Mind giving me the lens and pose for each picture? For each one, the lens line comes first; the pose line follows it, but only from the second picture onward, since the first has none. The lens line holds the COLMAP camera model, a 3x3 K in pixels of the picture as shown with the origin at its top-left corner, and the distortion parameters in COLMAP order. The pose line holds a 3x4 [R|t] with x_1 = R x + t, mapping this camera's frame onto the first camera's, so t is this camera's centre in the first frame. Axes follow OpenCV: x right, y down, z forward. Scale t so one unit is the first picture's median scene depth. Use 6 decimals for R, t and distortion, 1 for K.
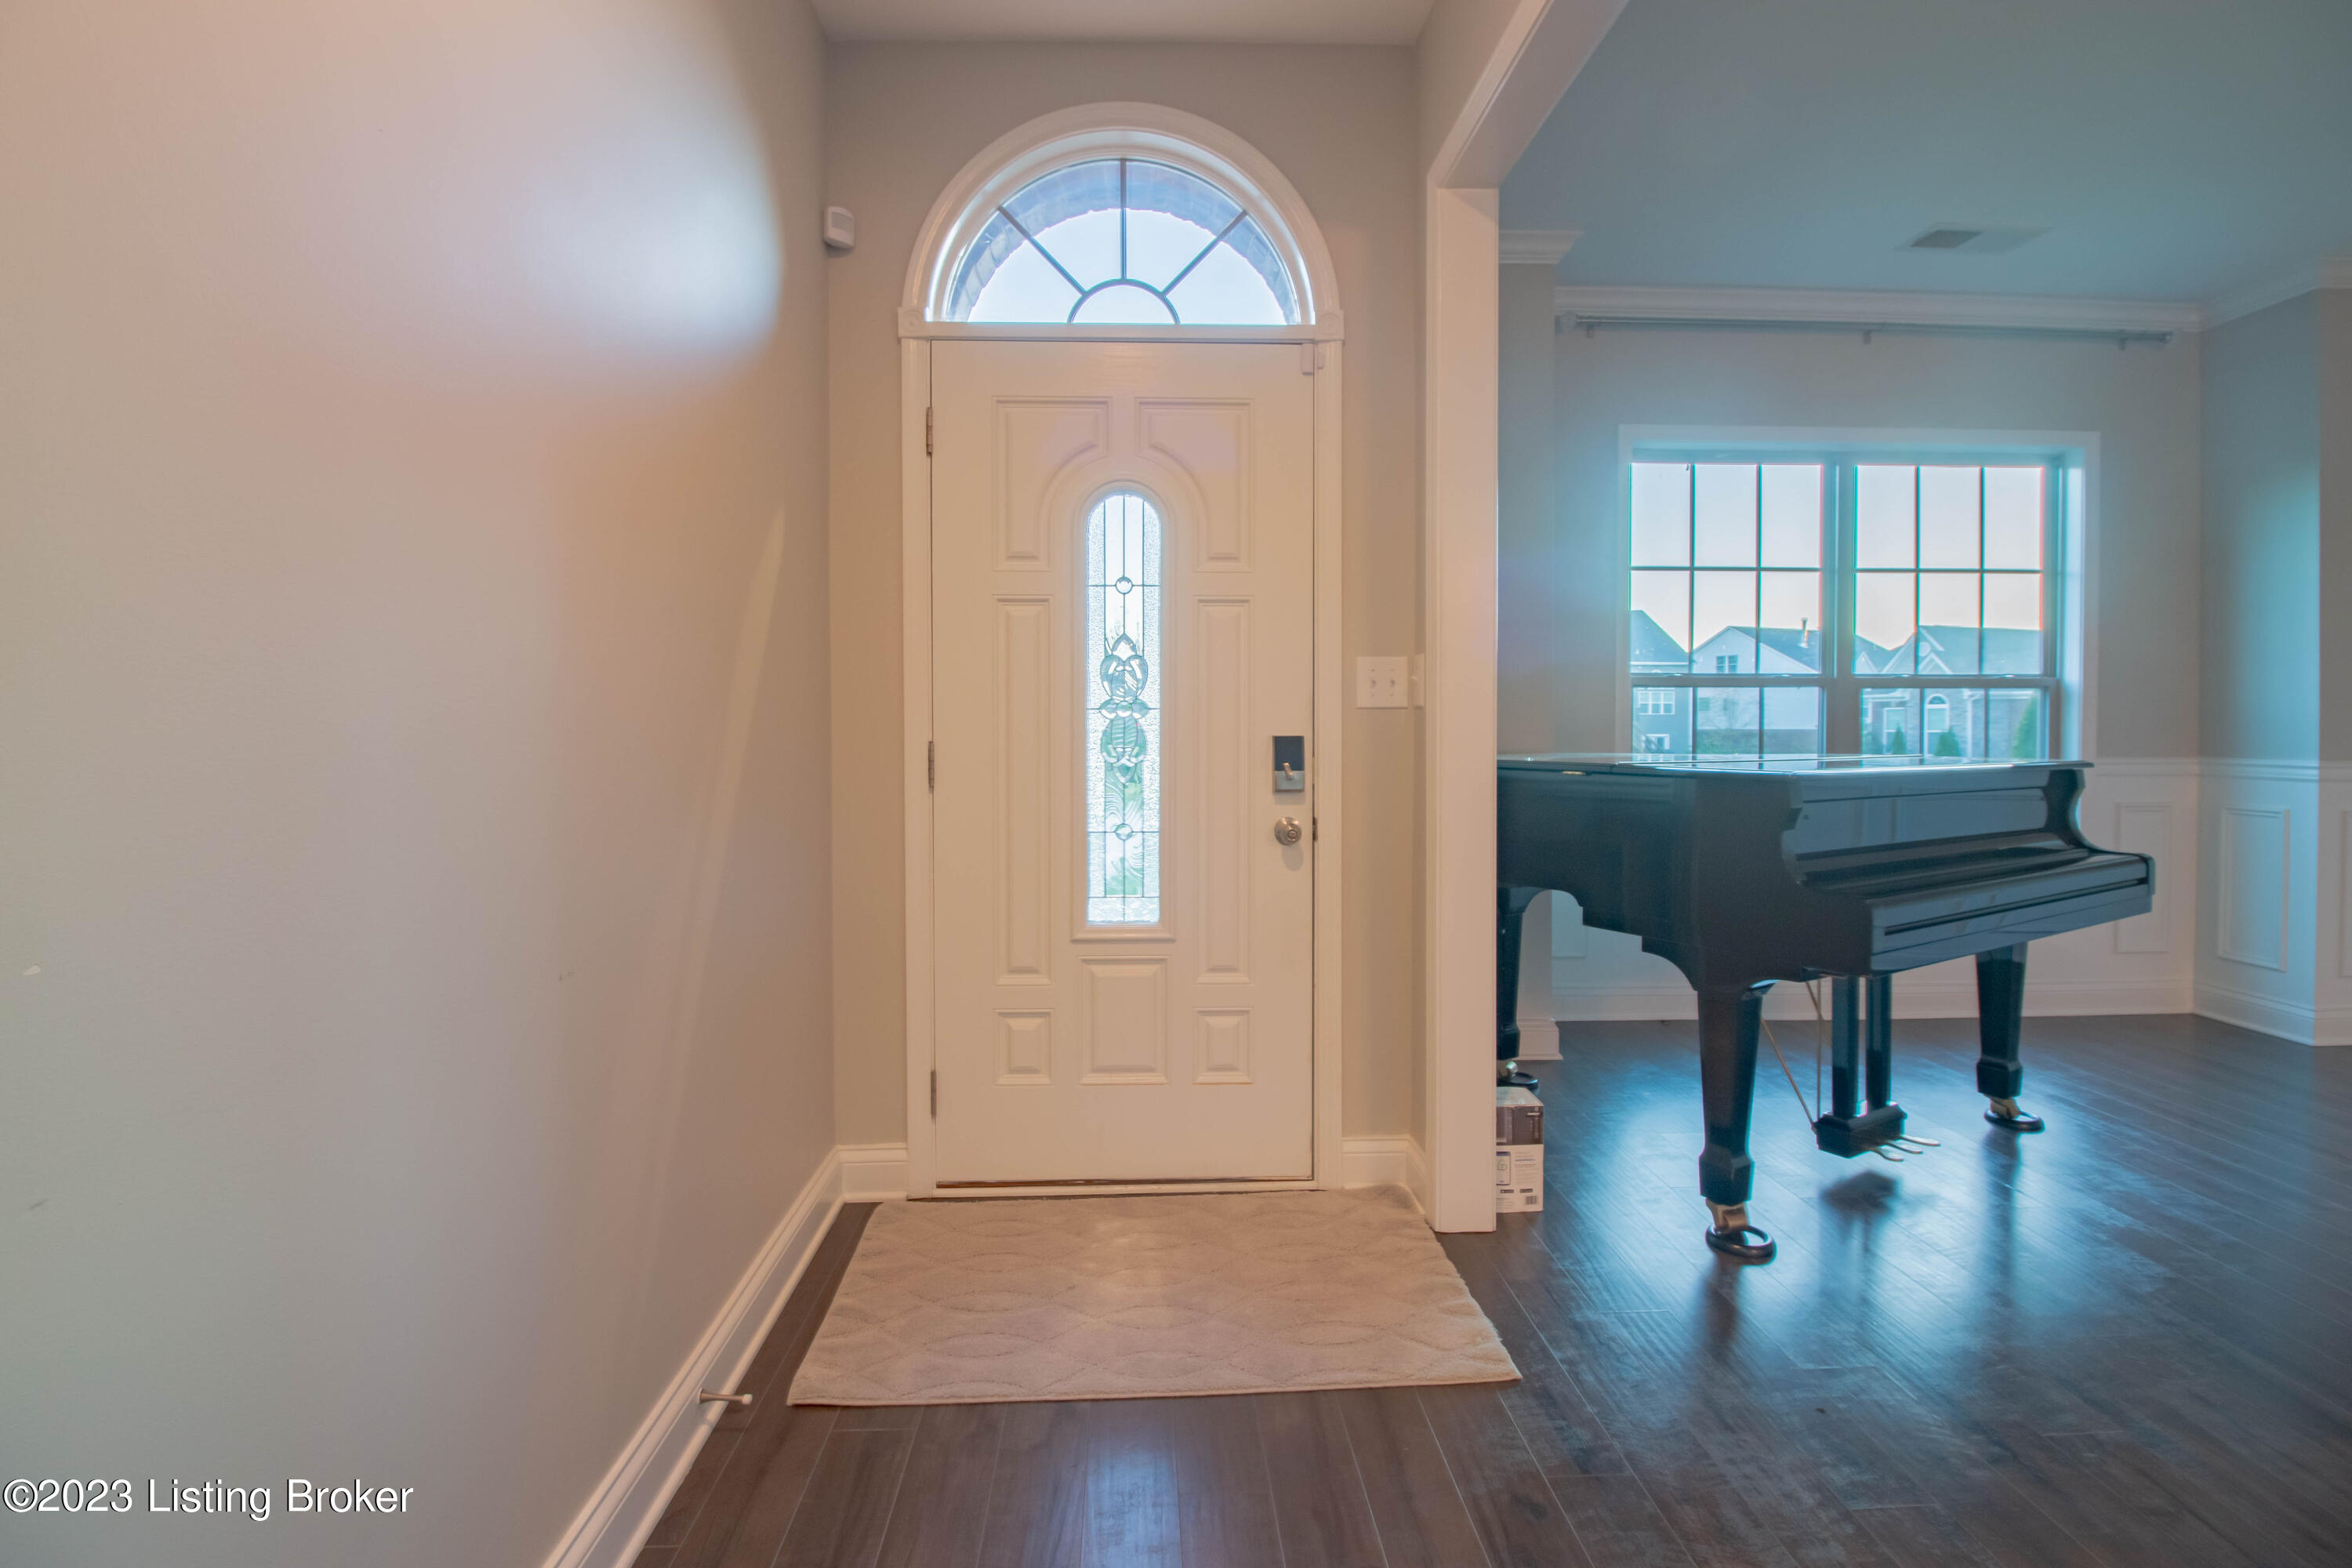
lens RADIAL K [[1078.6, 0, 1162.3], [0, 1078.6, 745.0], [0, 0, 1]] dist [0.001895, -0.015227]
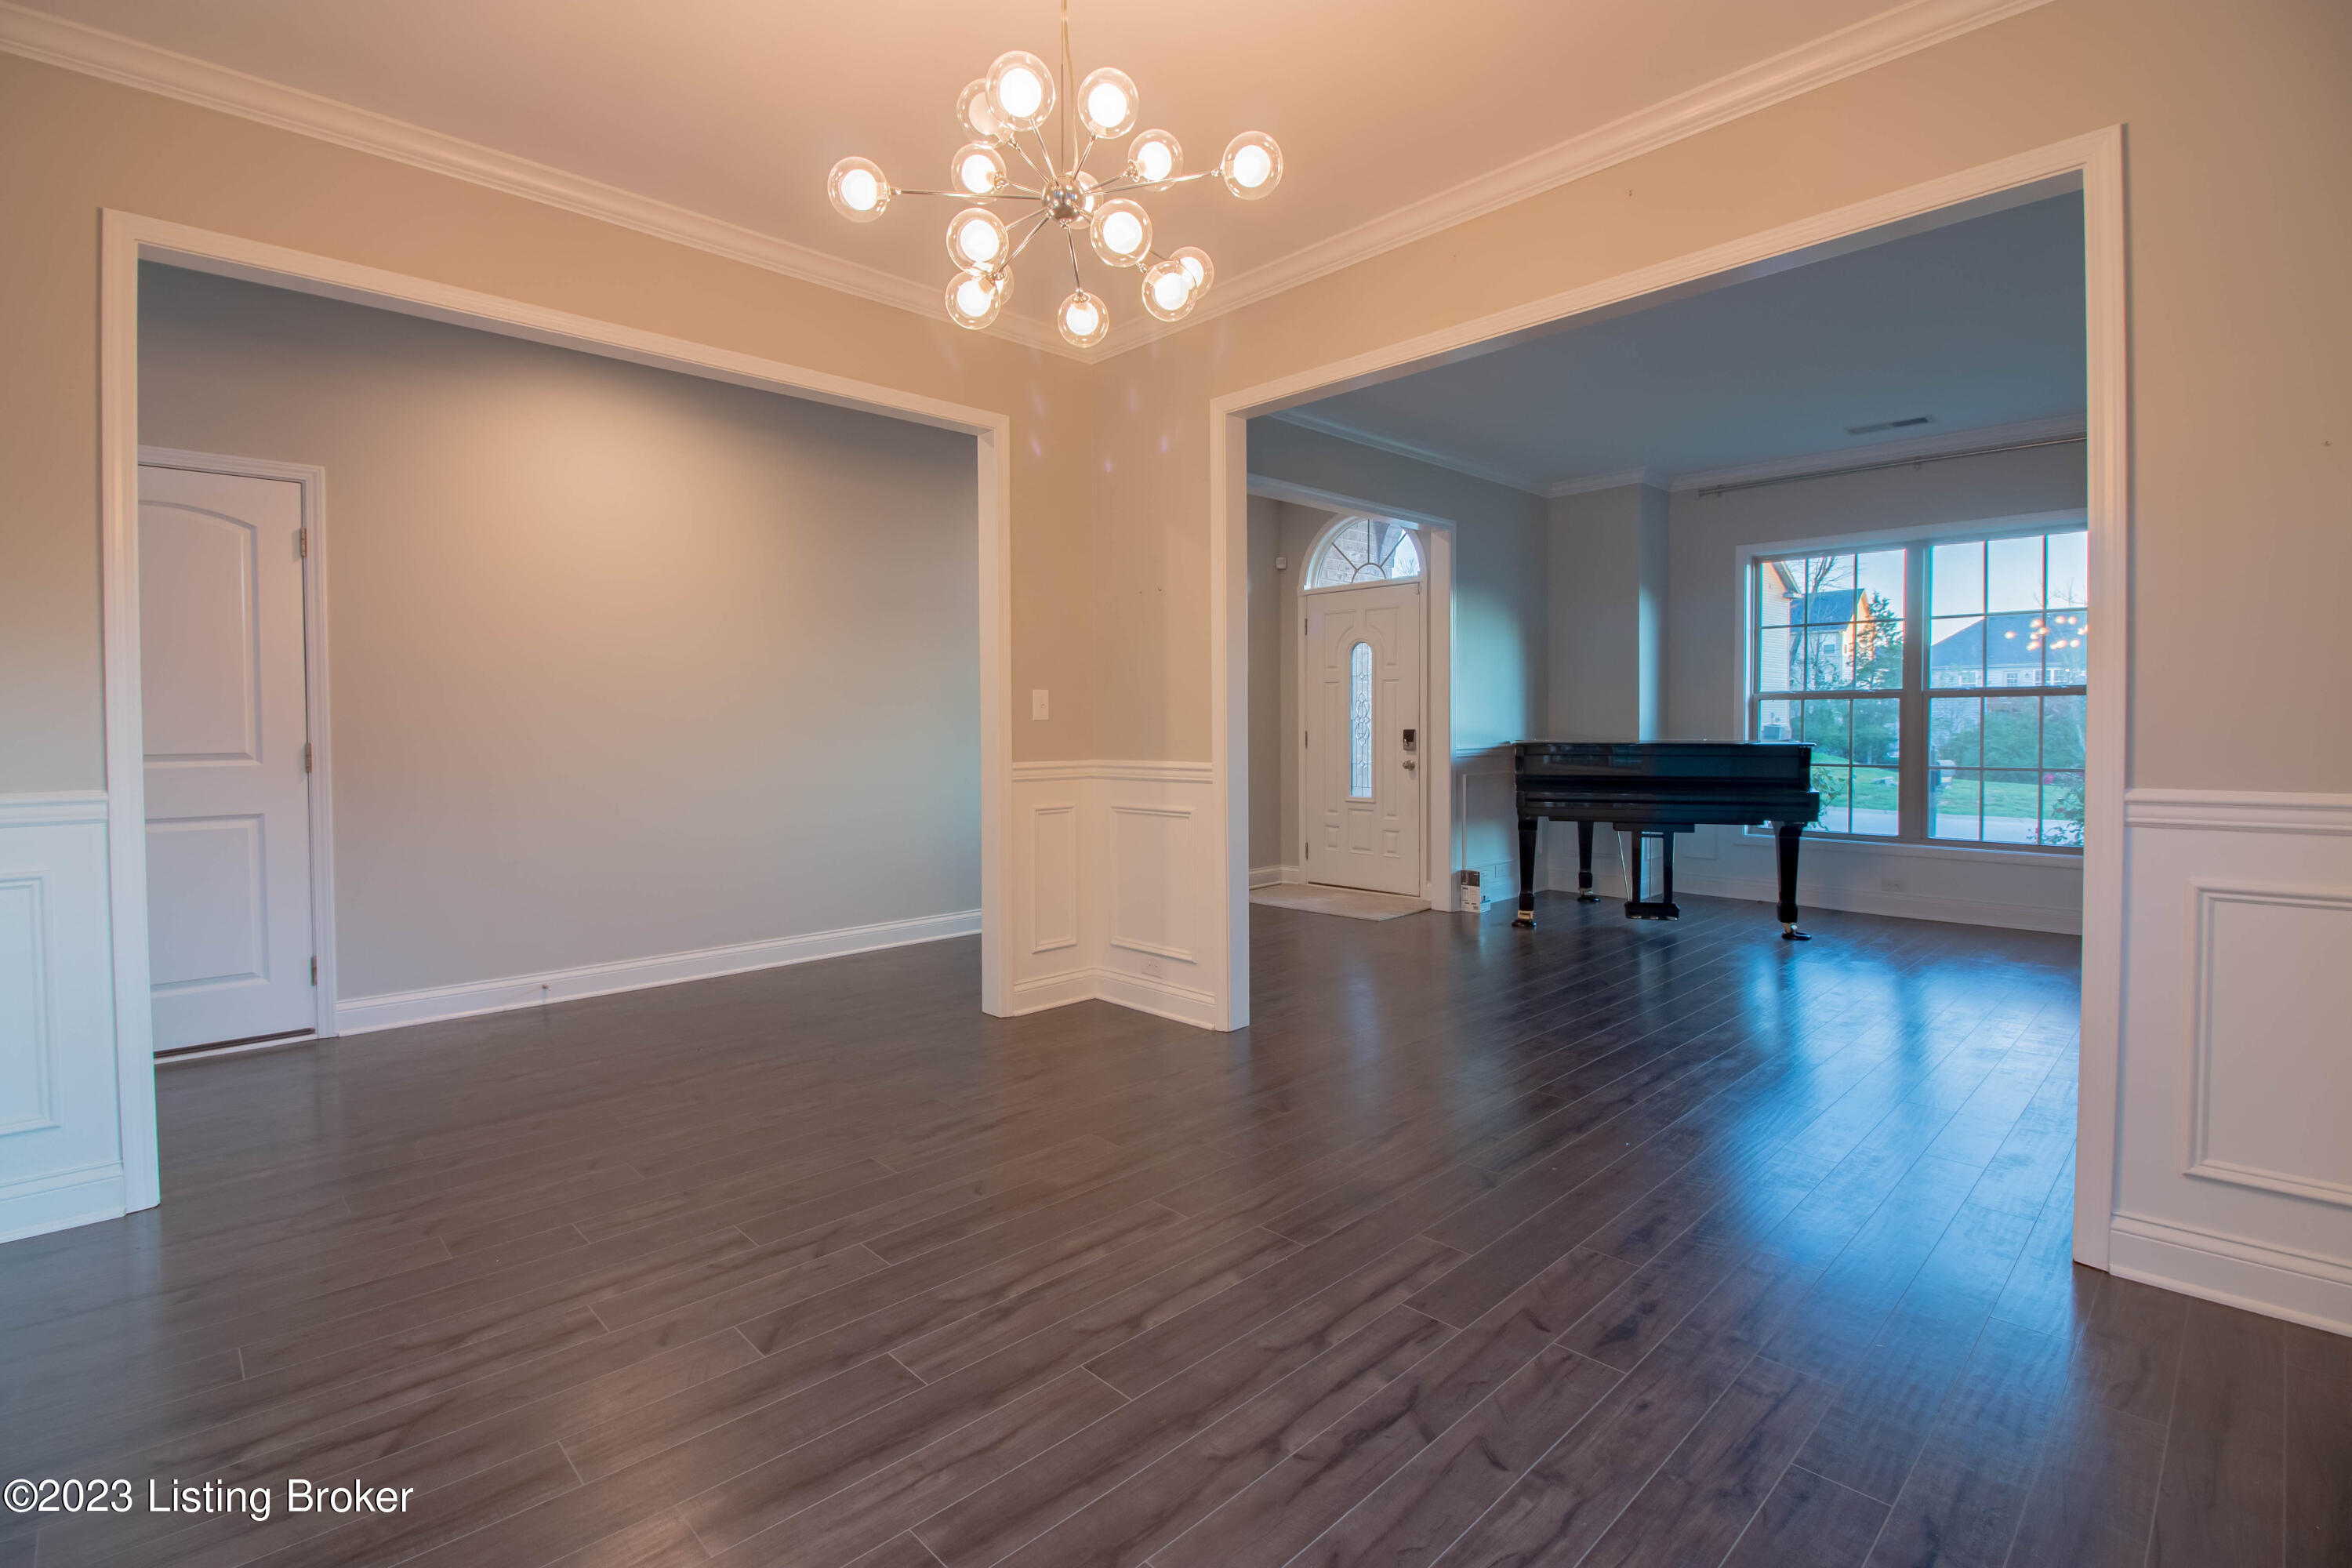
lens RADIAL K [[1091.9, 0, 1159.3], [0, 1091.9, 748.3], [0, 0, 1]] dist [0.003026, -0.012943]
pose [[0.665554, 0.010503, -0.746276, 1.716375], [-0.010512, 0.999934, 0.004699, 0.031708], [0.746276, 0.004718, 0.665620, -1.264832]]
